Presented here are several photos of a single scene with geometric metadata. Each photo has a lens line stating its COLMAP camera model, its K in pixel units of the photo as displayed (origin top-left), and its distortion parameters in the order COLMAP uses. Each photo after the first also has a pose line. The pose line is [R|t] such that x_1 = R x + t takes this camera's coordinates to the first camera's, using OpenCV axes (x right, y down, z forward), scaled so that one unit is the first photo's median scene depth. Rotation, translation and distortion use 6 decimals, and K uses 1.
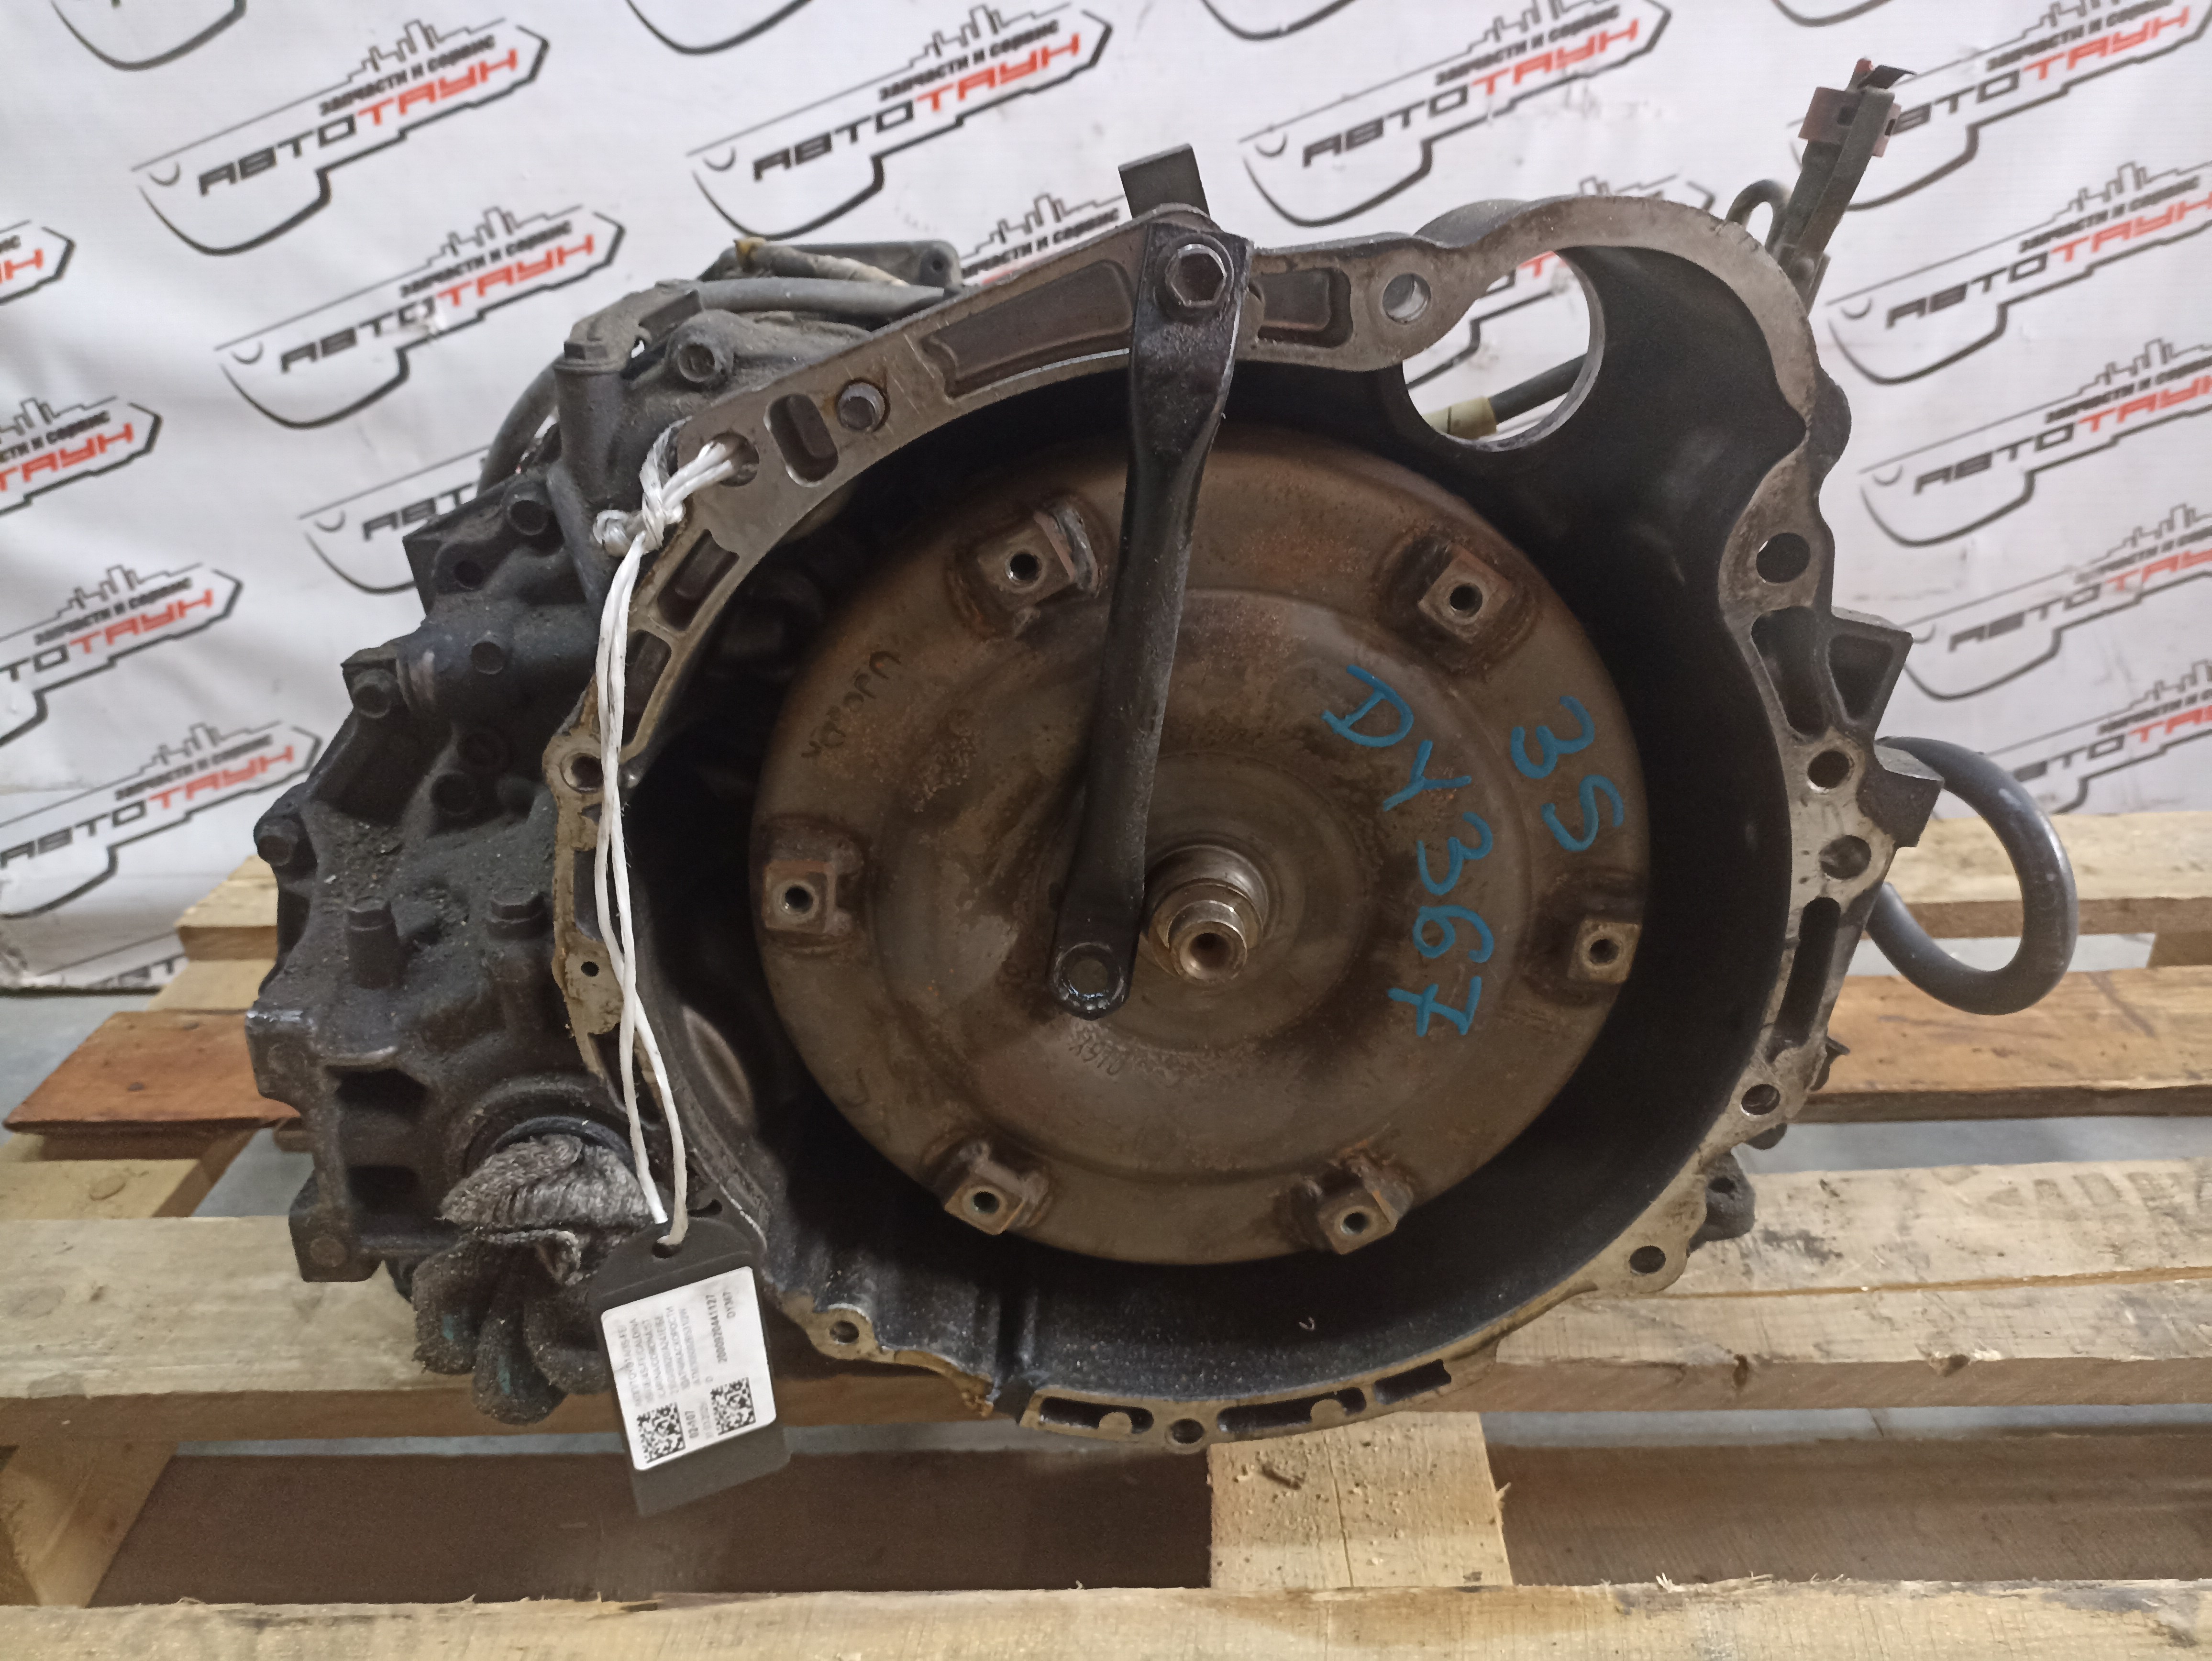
lens RADIAL K [[1647.3, 0, 1100.6], [0, 1647.3, 859.0], [0, 0, 1]] dist [0.012218, -0.020297]
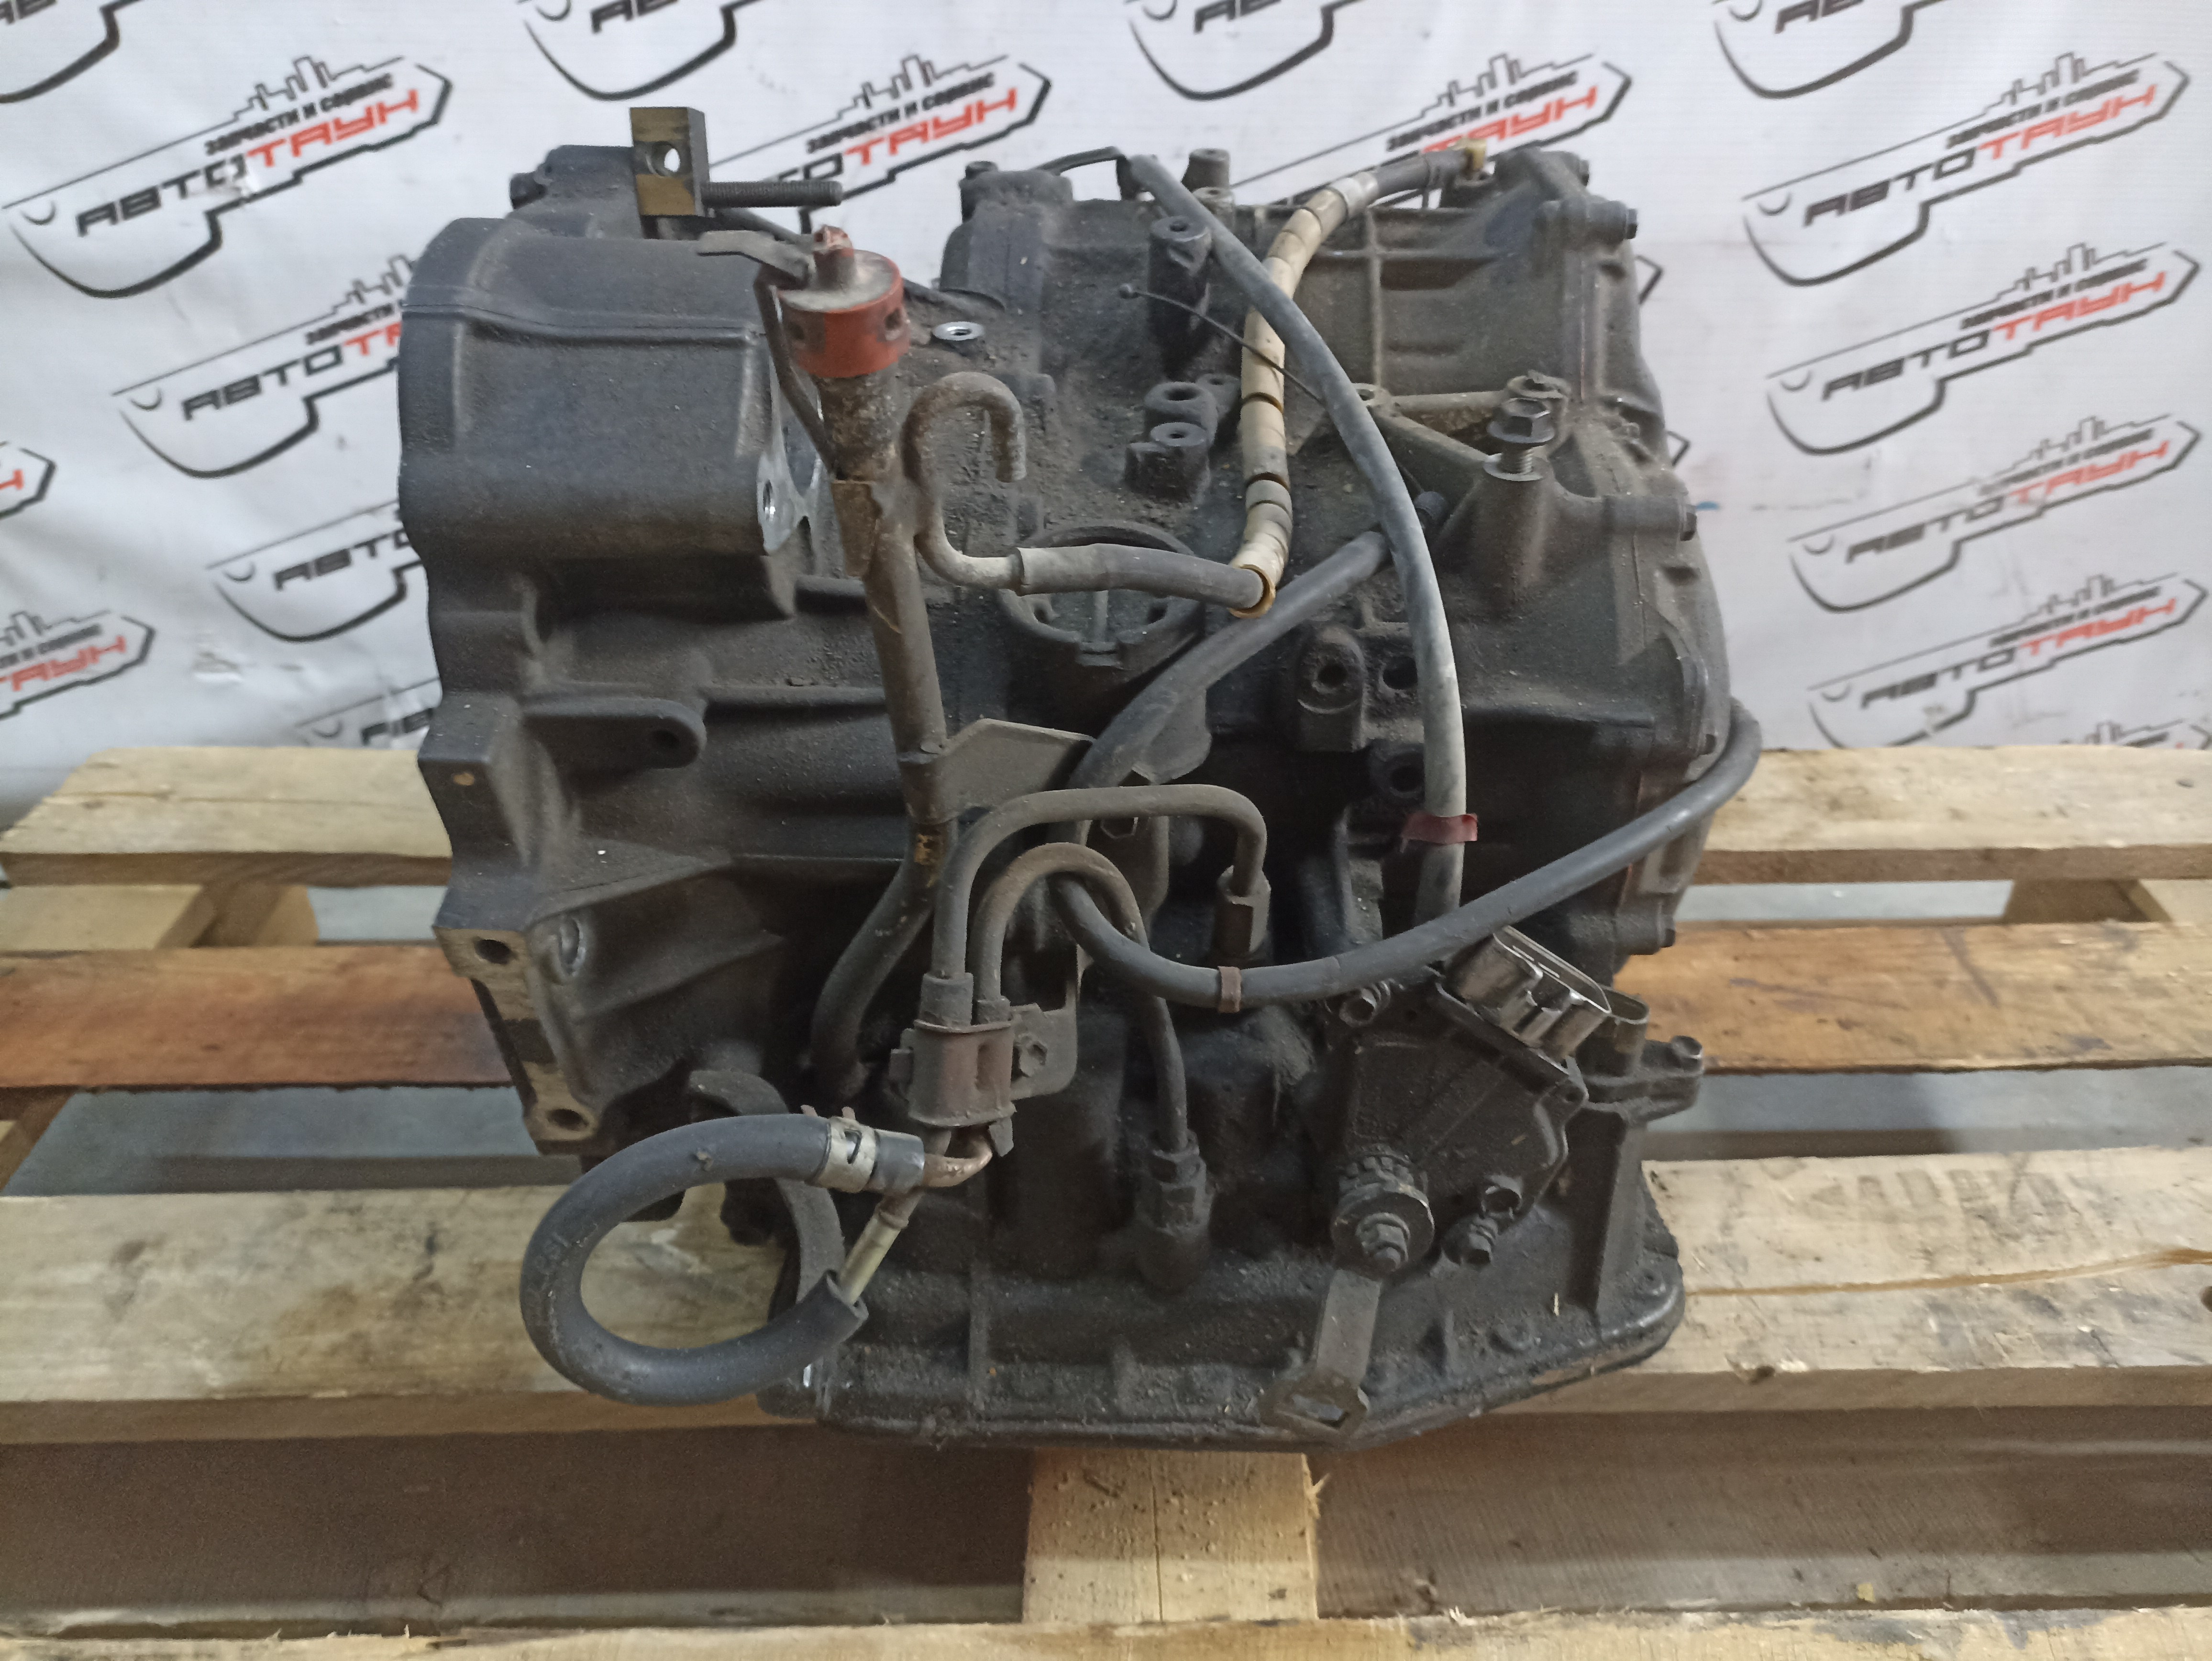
lens RADIAL K [[1647.3, 0, 1101.3], [0, 1647.3, 850.0], [0, 0, 1]] dist [0.012218, -0.020297]
pose [[0.999208, 0.009393, 0.038659, 0.039053], [-0.014413, 0.991184, 0.131703, -0.085913], [-0.037081, -0.132155, 0.990535, 0.025977]]
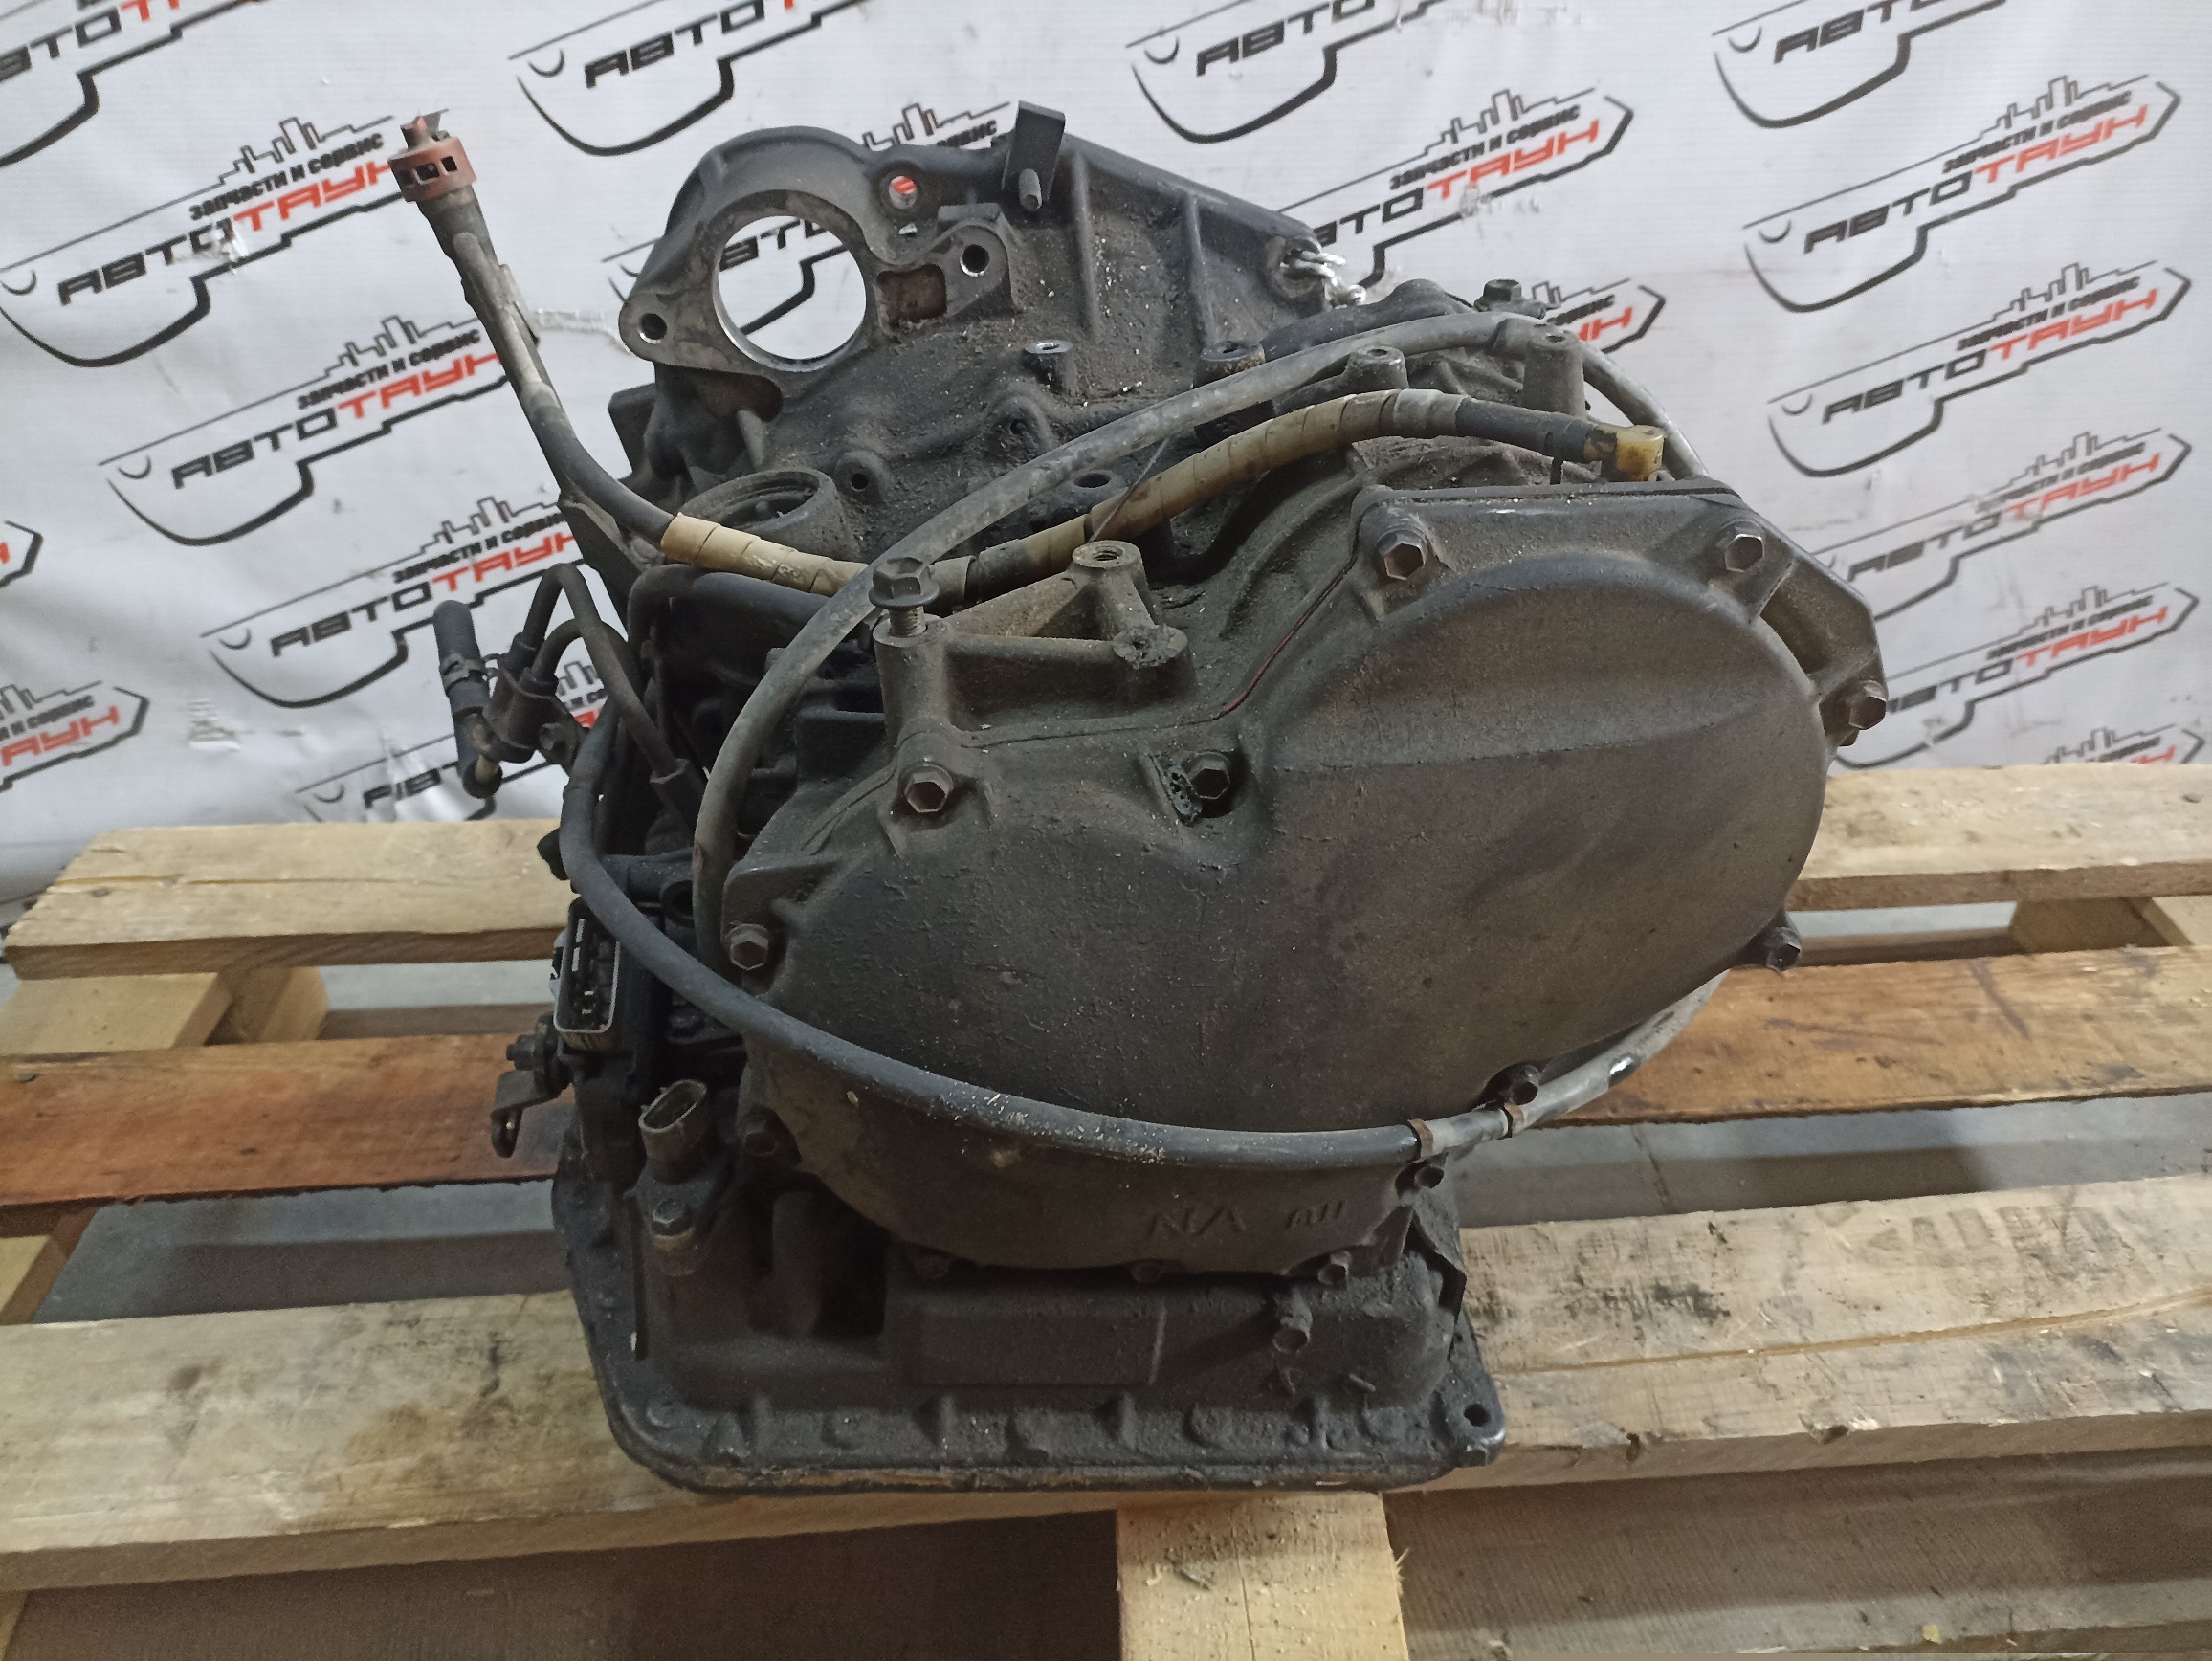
lens RADIAL K [[1647.3, 0, 1109.7], [0, 1647.3, 842.8], [0, 0, 1]] dist [0.012218, -0.020297]
pose [[0.997345, -0.023321, 0.068985, 0.001257], [0.013275, 0.989685, 0.142646, -0.127281], [-0.071600, -0.141351, 0.987367, 0.036906]]
